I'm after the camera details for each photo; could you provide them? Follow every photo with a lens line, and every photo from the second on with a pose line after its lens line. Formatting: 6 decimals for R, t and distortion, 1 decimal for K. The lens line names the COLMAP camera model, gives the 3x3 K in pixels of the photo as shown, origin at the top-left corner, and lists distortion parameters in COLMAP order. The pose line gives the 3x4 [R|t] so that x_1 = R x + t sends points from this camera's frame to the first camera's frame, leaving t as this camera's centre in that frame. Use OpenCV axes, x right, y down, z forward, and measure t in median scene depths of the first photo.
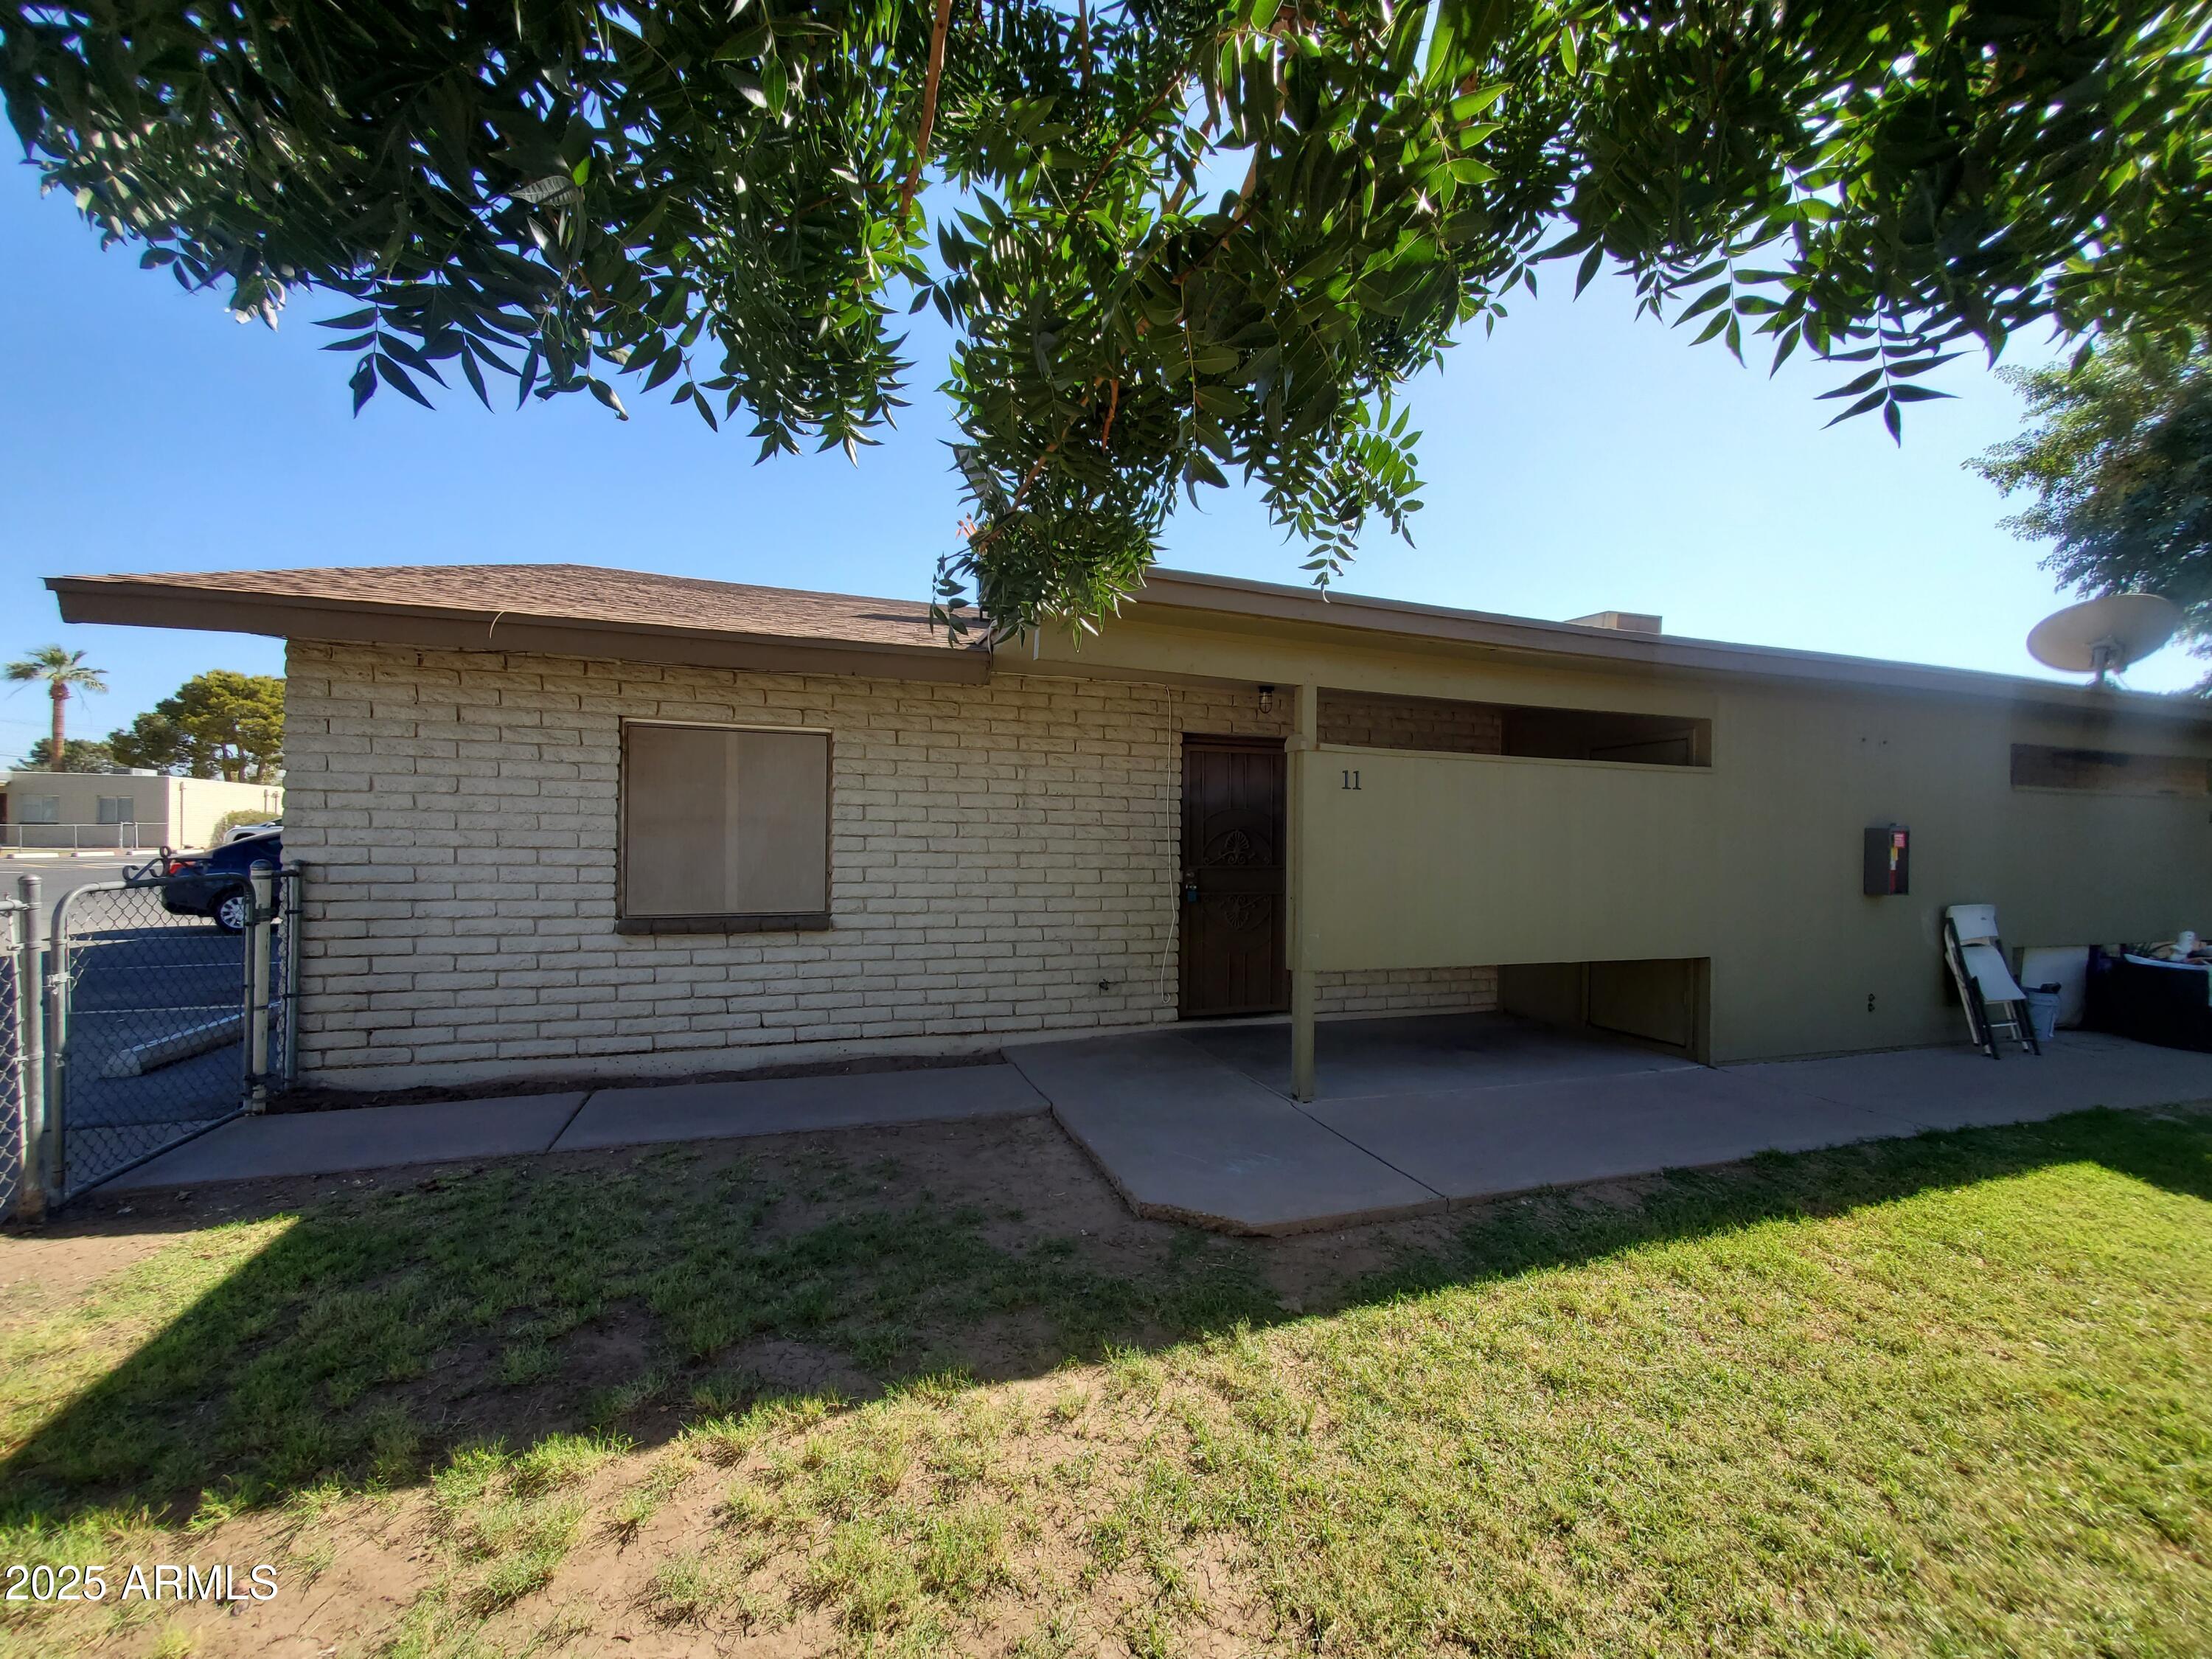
lens RADIAL K [[873.1, 0, 1110.2], [0, 873.1, 838.3], [0, 0, 1]] dist [0.001455, 0.000009]
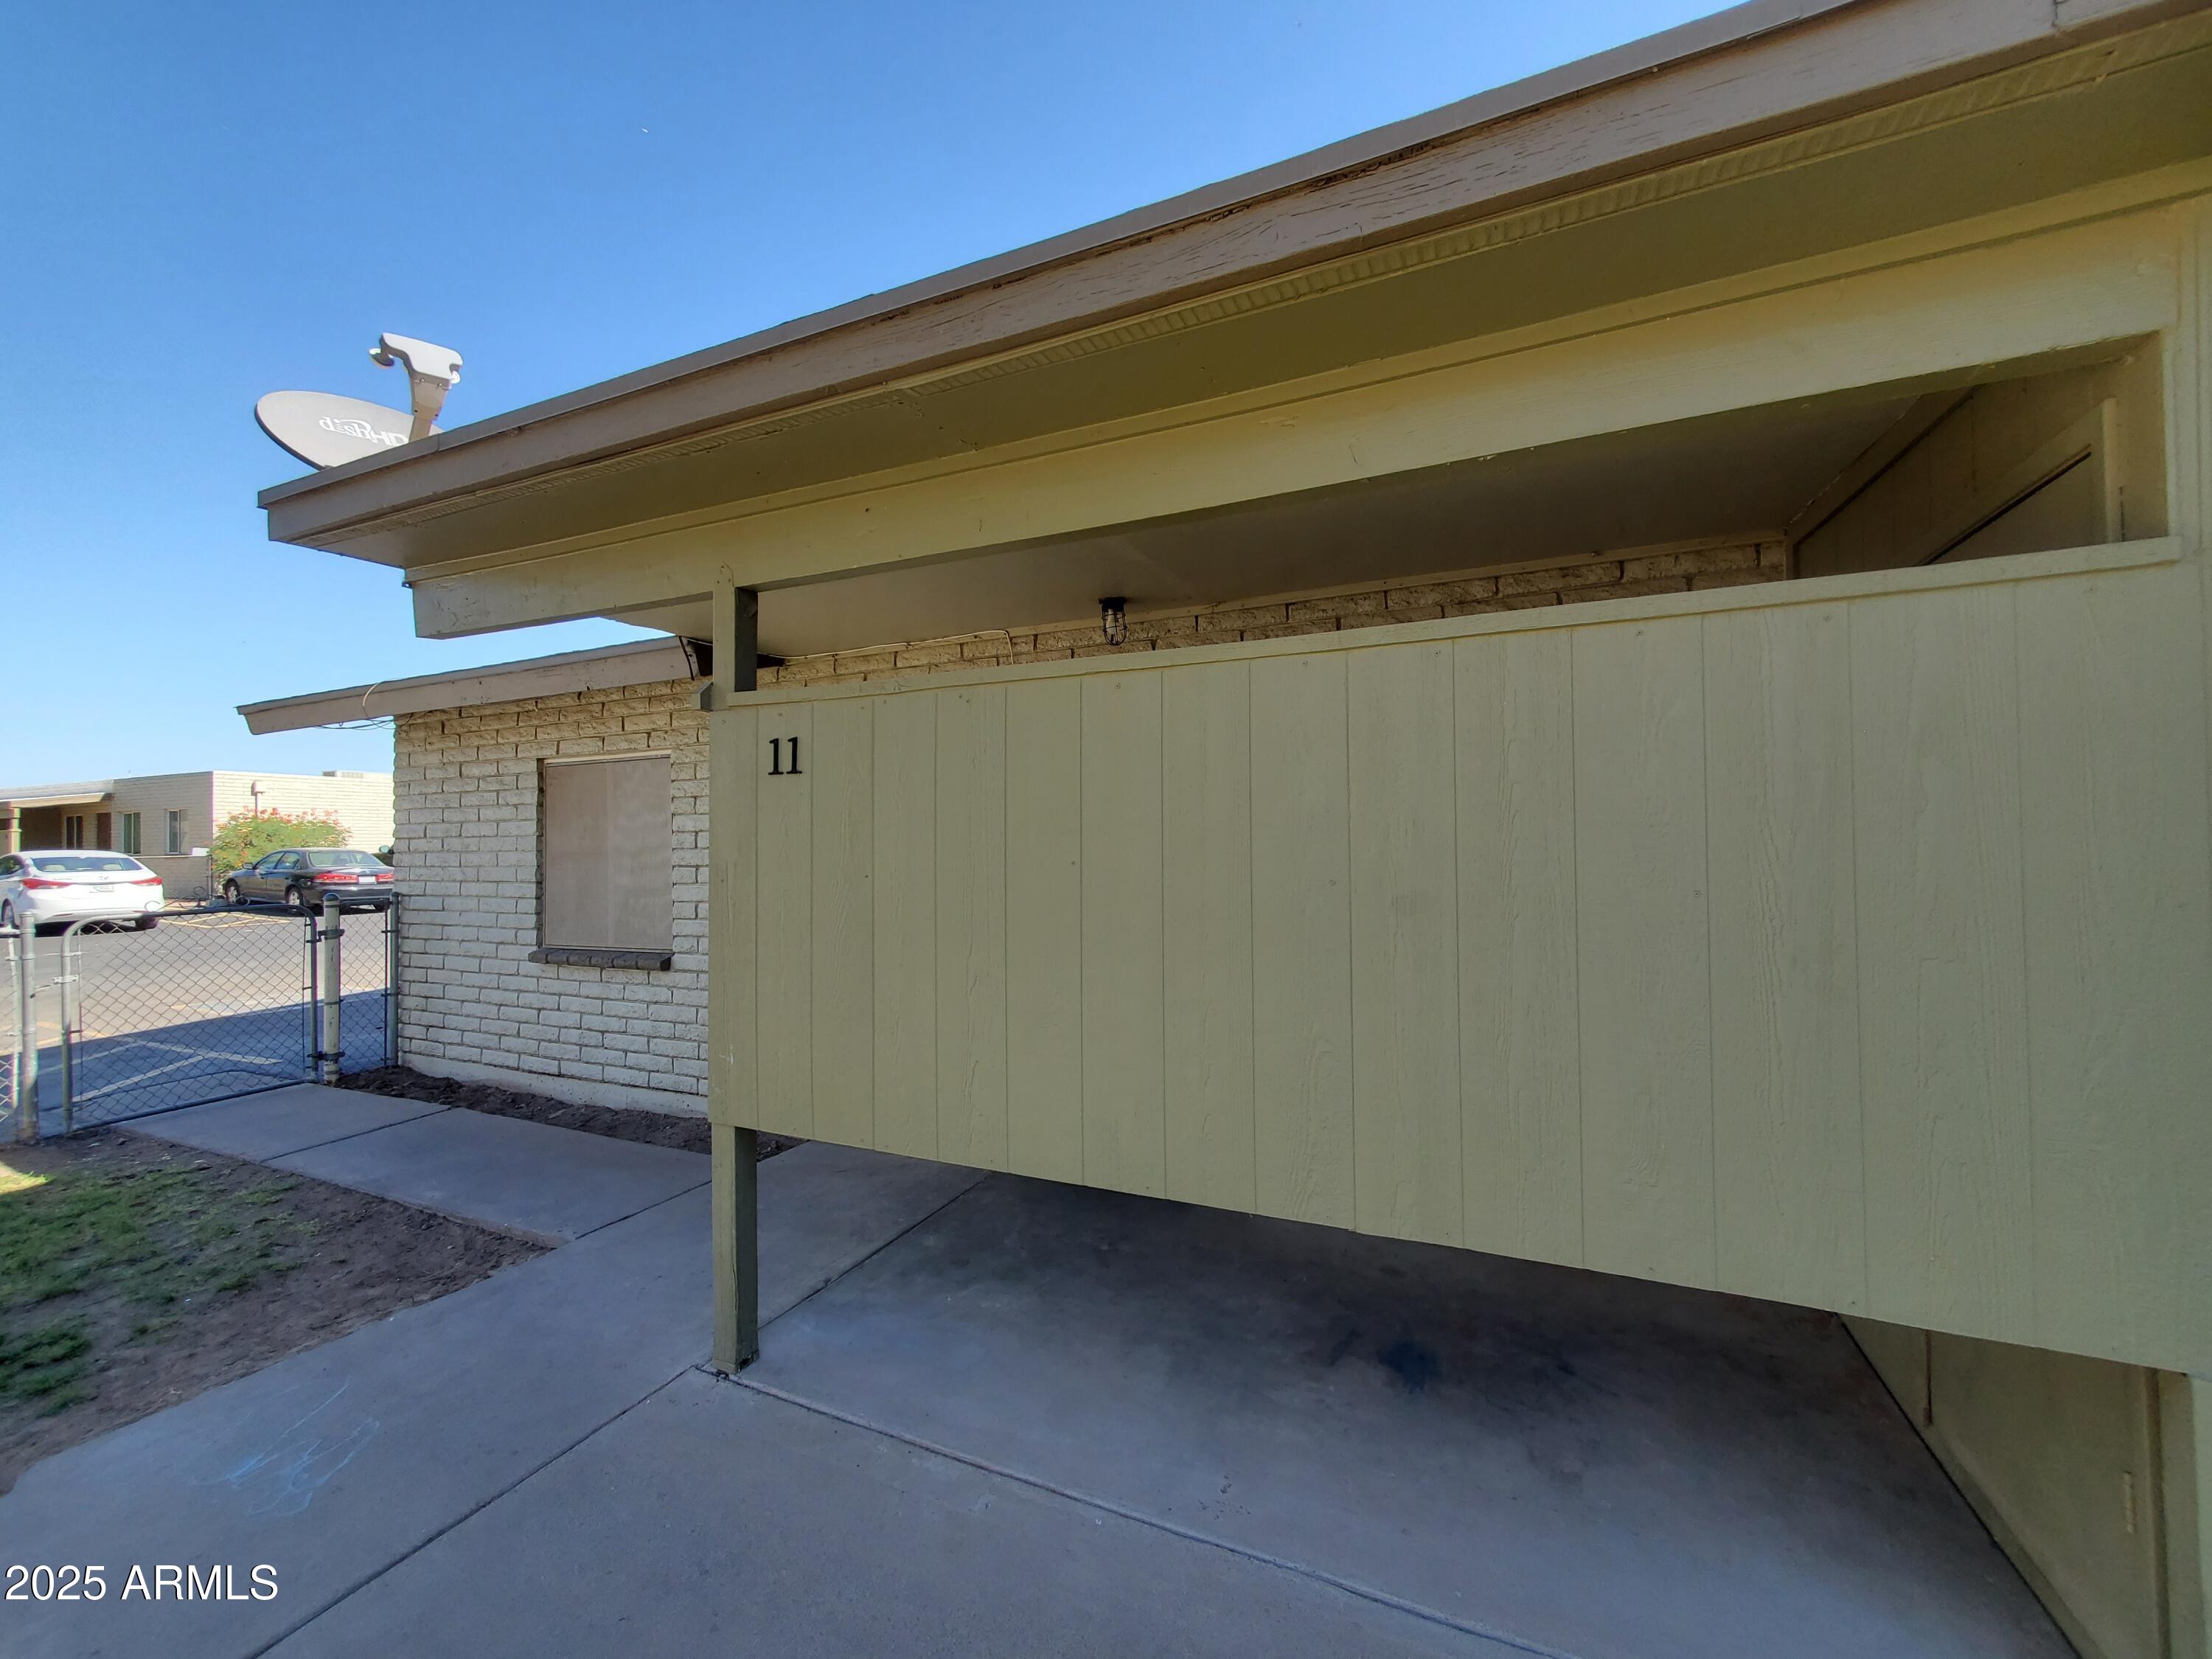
lens RADIAL K [[873.1, 0, 1110.2], [0, 873.1, 838.3], [0, 0, 1]] dist [0.001455, 0.000009]
pose [[0.735490, -0.029885, -0.676876, 0.690728], [0.024226, 0.999548, -0.017809, -0.005638], [0.677102, -0.003300, 0.735882, 0.693292]]
